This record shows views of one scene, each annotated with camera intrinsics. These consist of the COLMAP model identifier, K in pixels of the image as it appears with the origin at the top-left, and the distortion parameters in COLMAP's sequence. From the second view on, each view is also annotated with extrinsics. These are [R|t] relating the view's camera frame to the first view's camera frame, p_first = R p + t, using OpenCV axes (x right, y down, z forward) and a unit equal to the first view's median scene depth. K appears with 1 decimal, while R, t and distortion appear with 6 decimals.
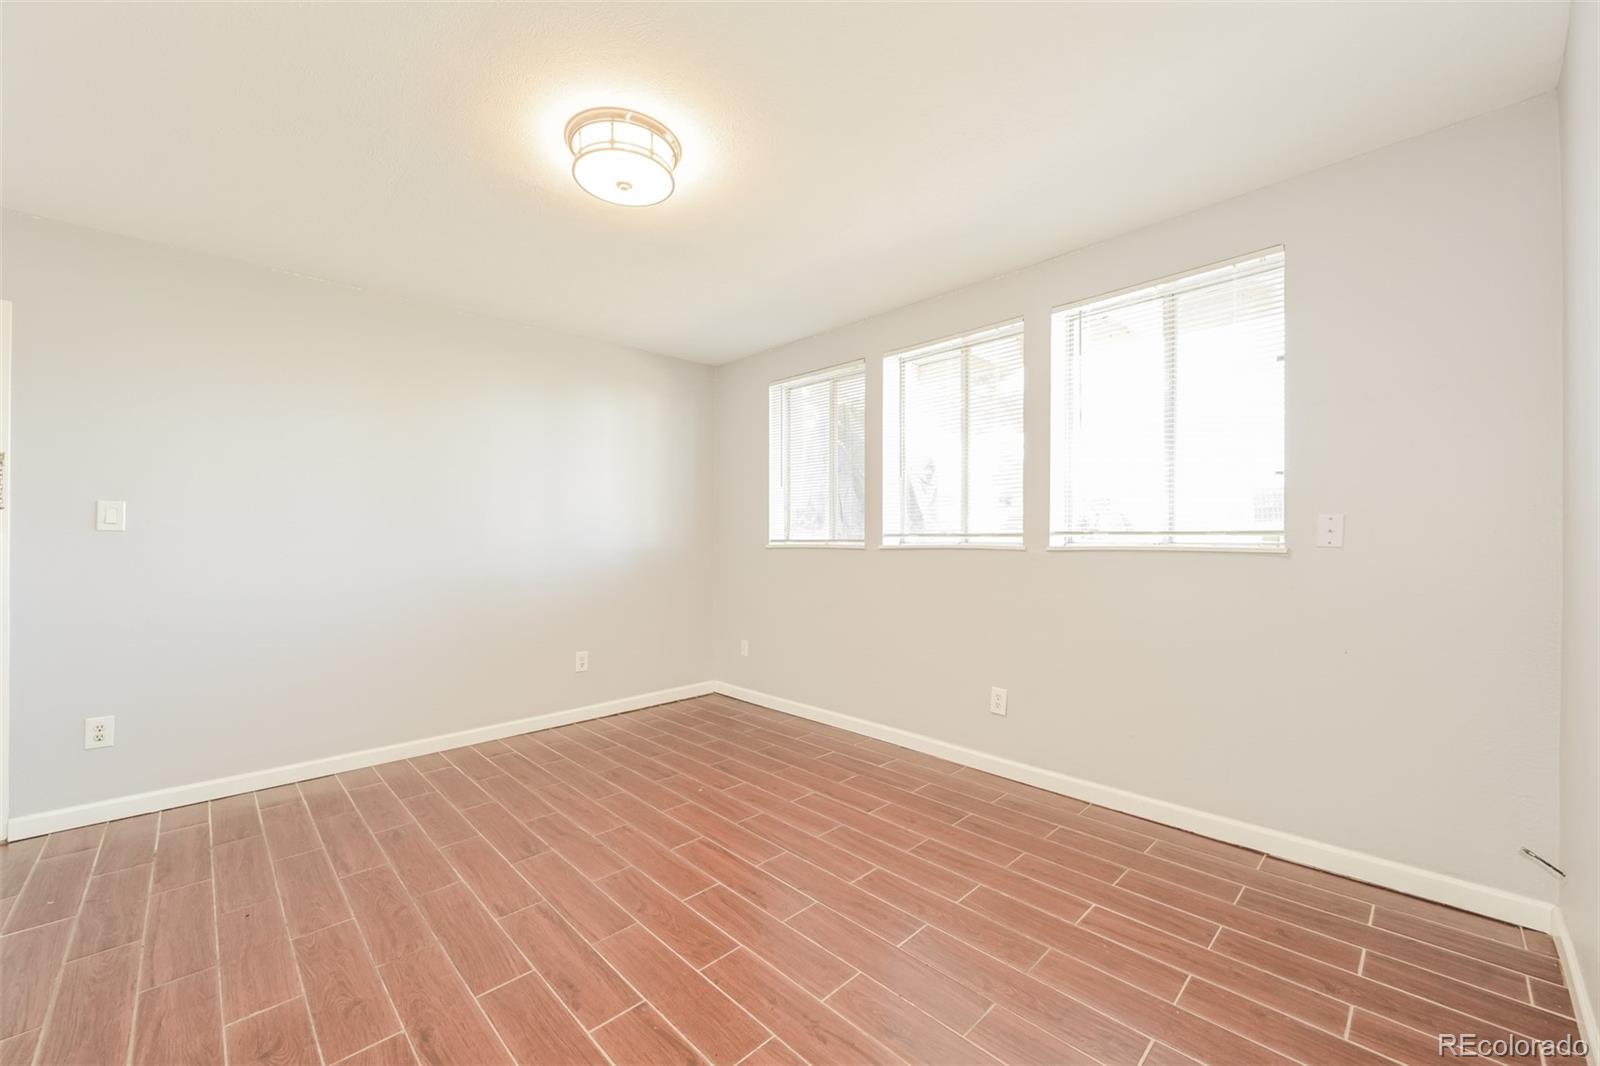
lens RADIAL K [[631.4, 0, 802.0], [0, 631.4, 534.2], [0, 0, 1]] dist [-0.003438, -0.000277]
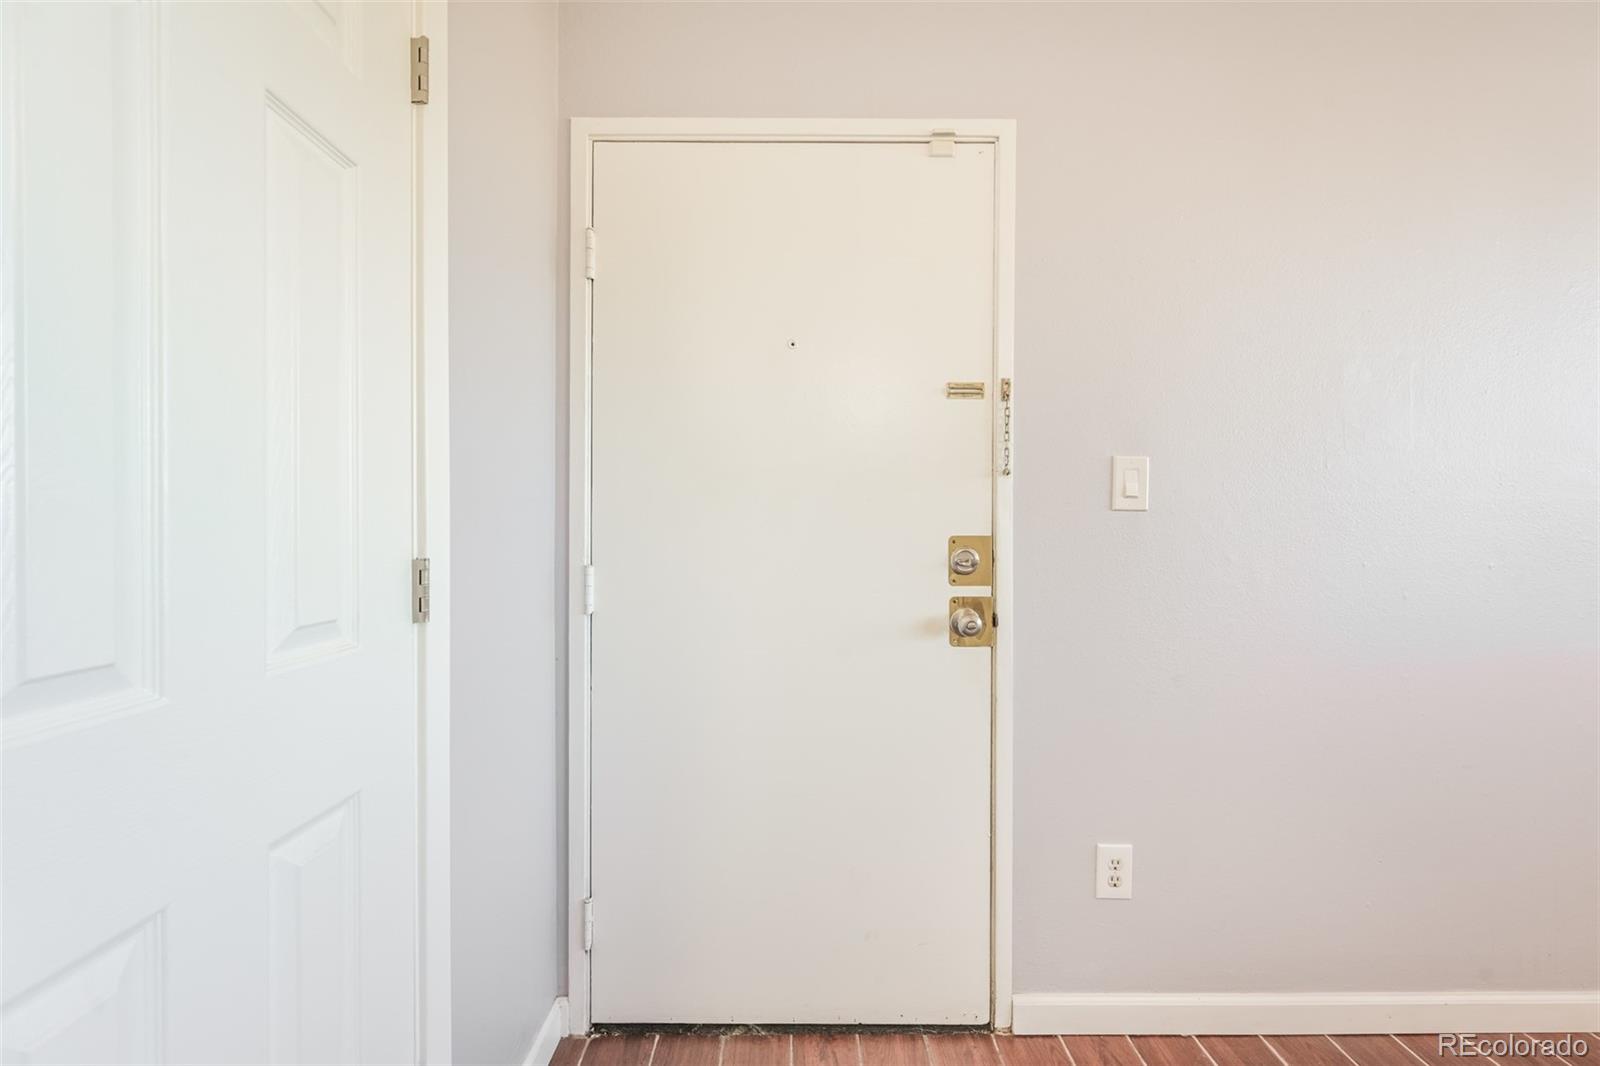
lens RADIAL K [[640.4, 0, 802.8], [0, 640.4, 527.2], [0, 0, 1]] dist [-0.001228, -0.000382]
pose [[0.724179, 0.011483, -0.689516, -0.831287], [0.001608, 0.999831, 0.018339, -0.001114], [0.689610, -0.014390, 0.724038, 0.358809]]
